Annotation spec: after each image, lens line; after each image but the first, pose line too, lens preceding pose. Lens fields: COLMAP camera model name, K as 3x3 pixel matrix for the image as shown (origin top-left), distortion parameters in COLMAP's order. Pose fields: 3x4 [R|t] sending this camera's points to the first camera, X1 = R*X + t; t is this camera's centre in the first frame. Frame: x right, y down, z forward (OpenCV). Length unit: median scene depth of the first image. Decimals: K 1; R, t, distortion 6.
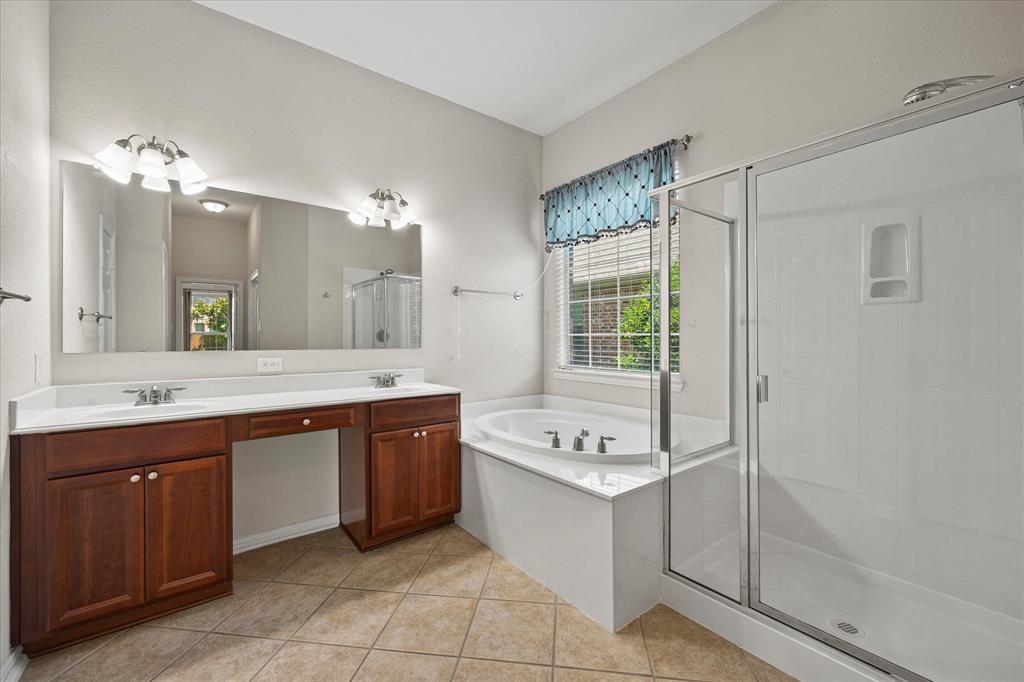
lens RADIAL K [[411.8, 0, 509.9], [0, 411.8, 339.0], [0, 0, 1]] dist [-0.011920, 0.000255]
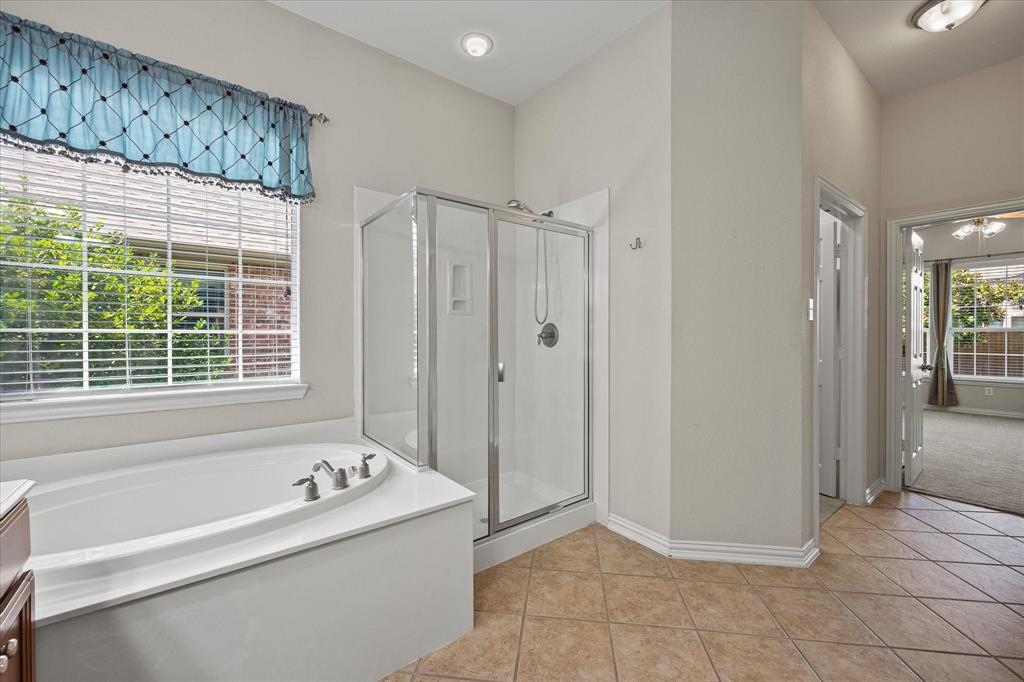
lens RADIAL K [[411.8, 0, 509.6], [0, 411.8, 338.0], [0, 0, 1]] dist [-0.011920, 0.000255]
pose [[-0.020871, -0.004583, 0.999772, -0.430400], [0.004117, 0.999981, 0.004670, -0.001184], [-0.999774, 0.004213, -0.020851, 0.531395]]
